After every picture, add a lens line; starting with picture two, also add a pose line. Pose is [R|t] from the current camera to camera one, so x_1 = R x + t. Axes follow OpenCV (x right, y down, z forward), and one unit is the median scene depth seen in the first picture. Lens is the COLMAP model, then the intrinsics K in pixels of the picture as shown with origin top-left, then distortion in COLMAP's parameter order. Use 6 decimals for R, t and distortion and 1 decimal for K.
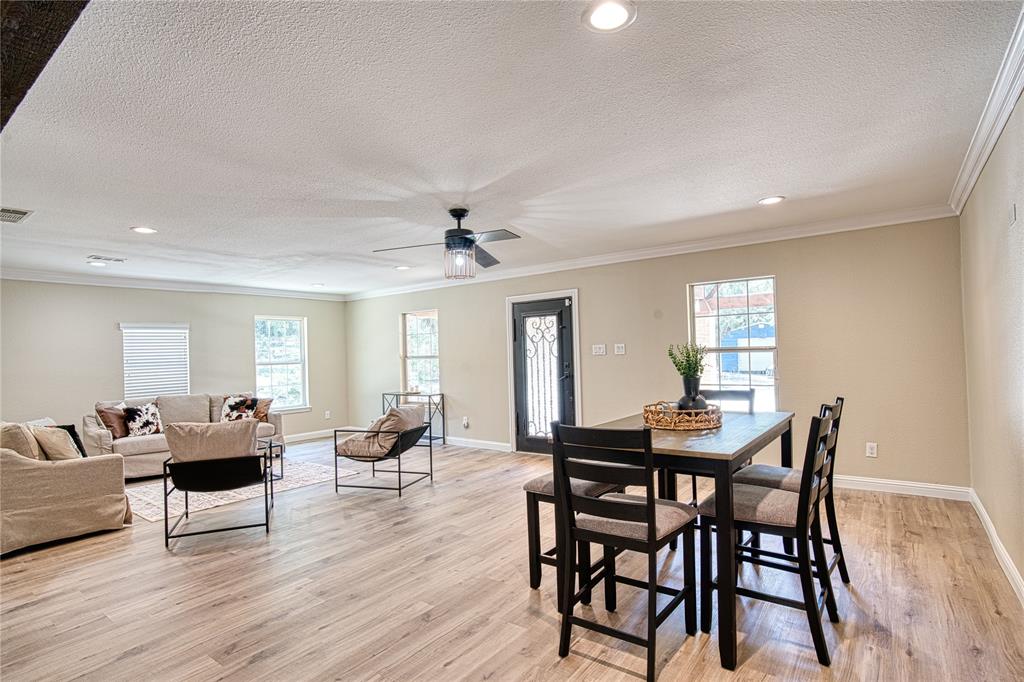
lens RADIAL K [[520.2, 0, 512.0], [0, 520.2, 341.0], [0, 0, 1]] dist [-0.016612, -0.000327]
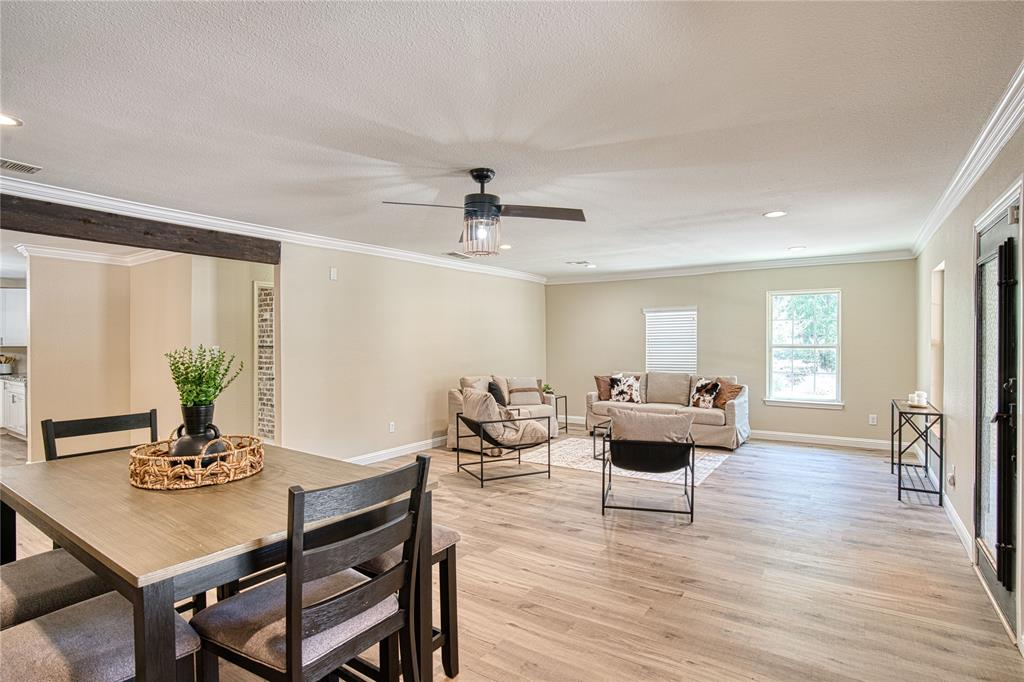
lens RADIAL K [[521.6, 0, 512.0], [0, 521.6, 341.0], [0, 0, 1]] dist [-0.042866, 0.000794]
pose [[0.052775, 0.030895, -0.998128, 0.689447], [0.026612, 0.999123, 0.032332, -0.009608], [0.998252, -0.028268, 0.051906, 0.953505]]
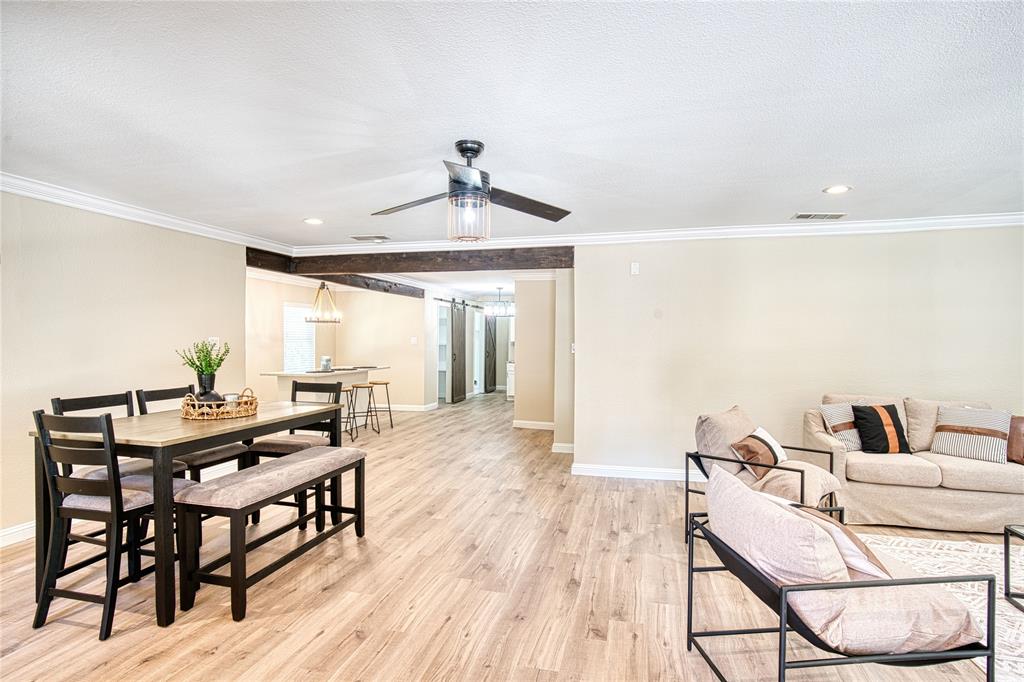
lens RADIAL K [[520.2, 0, 512.0], [0, 520.2, 341.0], [0, 0, 1]] dist [-0.016612, -0.000327]
pose [[-0.923678, 0.029278, -0.382049, 0.117825], [0.033859, 0.999413, -0.005271, 0.020827], [0.381670, -0.017805, -0.924127, 1.597725]]
